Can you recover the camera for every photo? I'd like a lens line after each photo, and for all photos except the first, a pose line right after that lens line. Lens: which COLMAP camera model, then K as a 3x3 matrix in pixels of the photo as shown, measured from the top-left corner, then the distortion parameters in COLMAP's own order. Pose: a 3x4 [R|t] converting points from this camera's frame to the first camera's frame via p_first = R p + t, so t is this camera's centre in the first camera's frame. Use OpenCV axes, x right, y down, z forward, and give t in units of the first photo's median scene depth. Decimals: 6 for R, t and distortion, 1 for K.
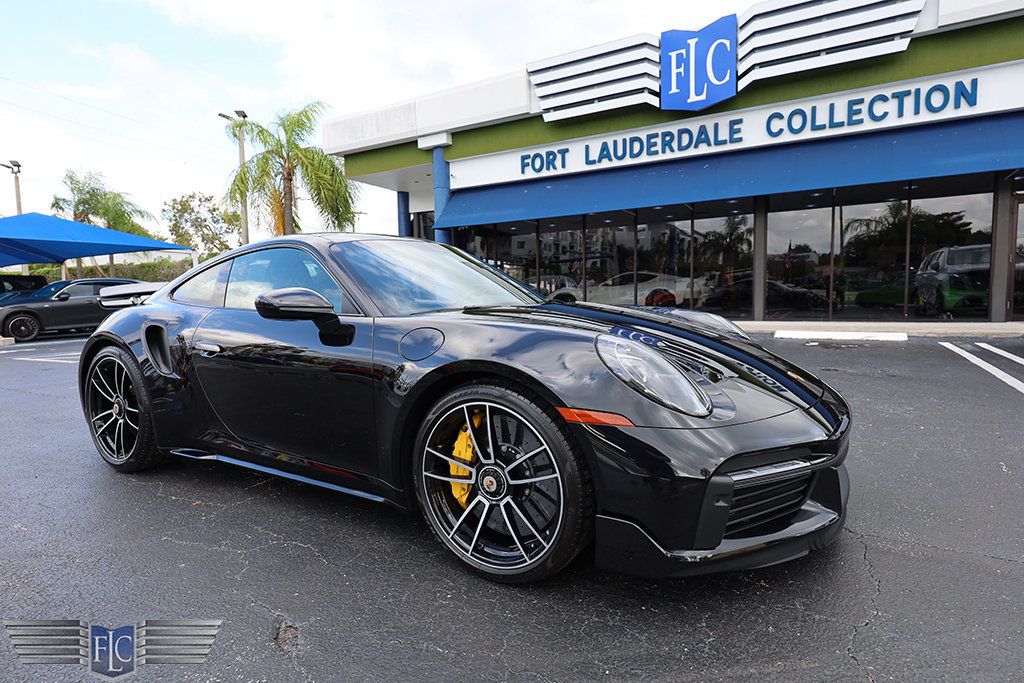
lens RADIAL K [[545.1, 0, 513.1], [0, 545.1, 337.0], [0, 0, 1]] dist [0.002994, 0.001016]
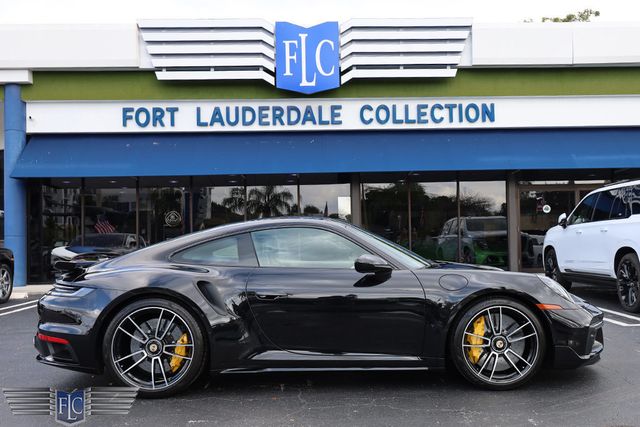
lens RADIAL K [[653.7, 0, 339.1], [0, 653.7, 221.1], [0, 0, 1]] dist [0.010176, 0.000000]
pose [[0.846116, 0.024610, 0.532430, -0.304232], [0.042918, 0.992544, -0.114080, 0.007798], [-0.531268, 0.119376, 0.838751, -0.140159]]
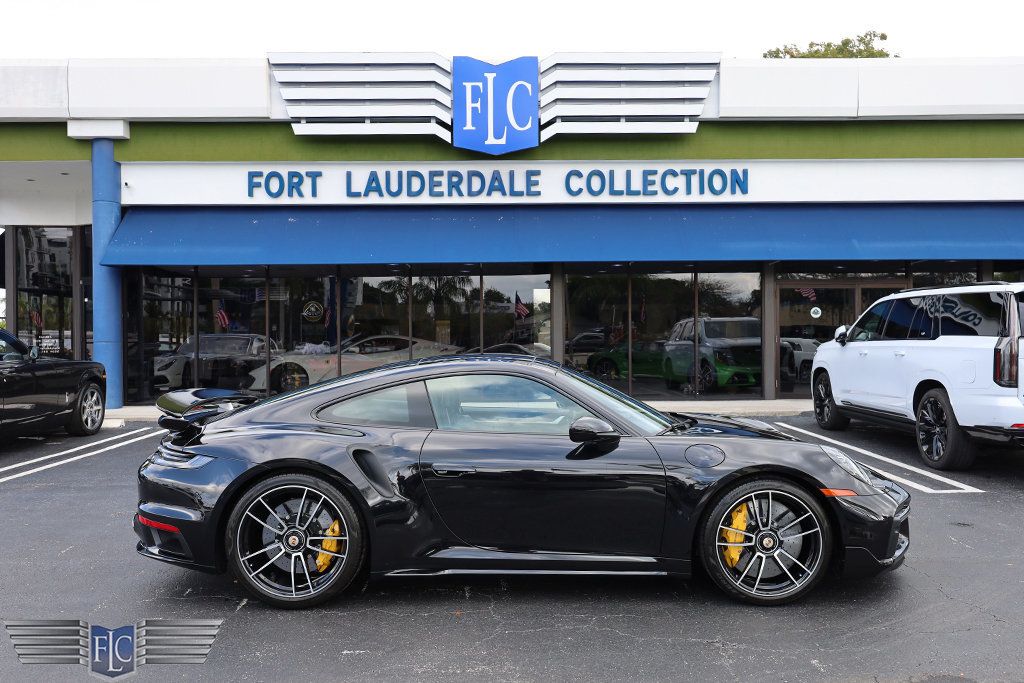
lens RADIAL K [[862.8, 0, 507.7], [0, 862.8, 339.9], [0, 0, 1]] dist [0.002675, 0.009667]
pose [[0.859233, 0.015076, 0.511363, -0.302331], [0.028719, 0.996568, -0.077637, -0.022131], [-0.510779, 0.081394, 0.855851, -0.123421]]
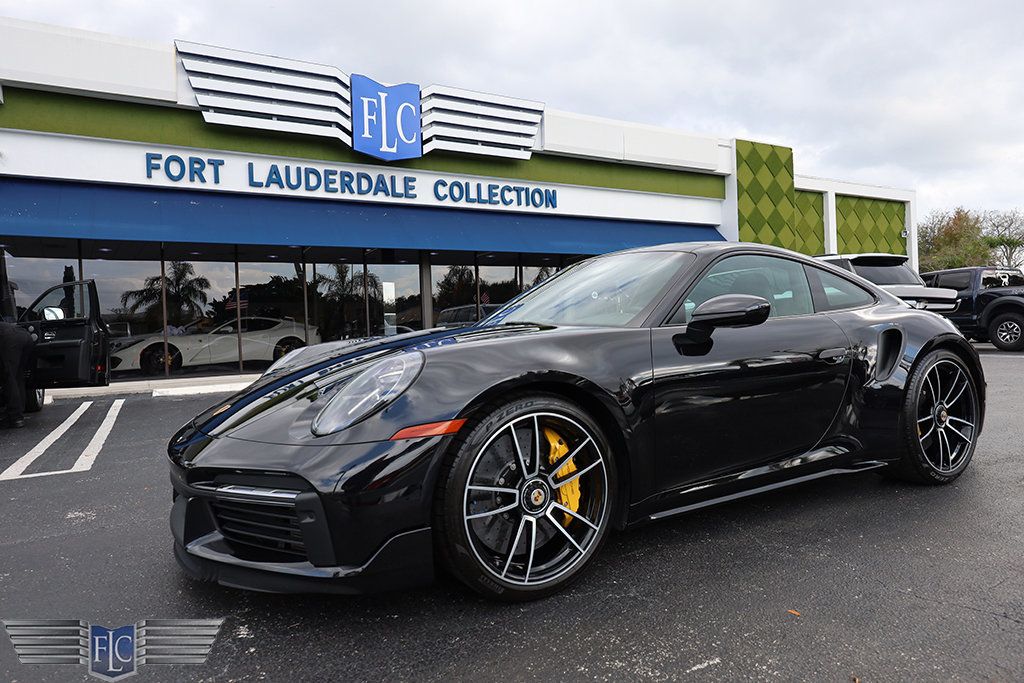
lens RADIAL K [[647.6, 0, 512.9], [0, 647.6, 333.3], [0, 0, 1]] dist [0.002365, 0.000870]
pose [[0.504011, 0.002229, 0.863695, -0.550412], [0.095455, 0.993727, -0.058268, 0.001393], [-0.858406, 0.111812, 0.500636, 0.205459]]
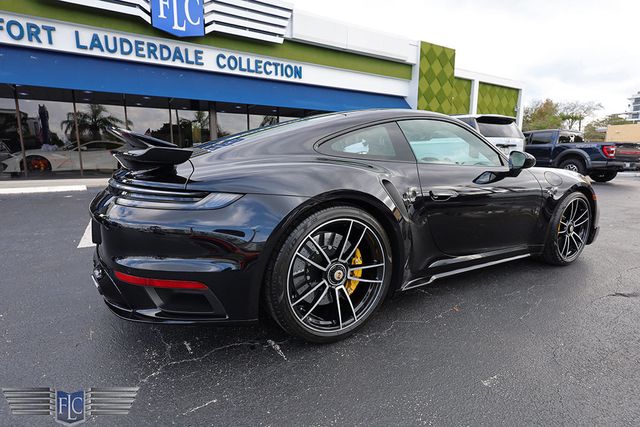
lens RADIAL K [[333.1, 0, 321.1], [0, 333.1, 211.9], [0, 0, 1]] dist [0.001374, -0.000825]
pose [[0.476458, -0.119691, 0.871012, -0.311012], [0.055327, 0.992808, 0.106163, -0.008310], [-0.877455, -0.002392, 0.479654, 0.194961]]
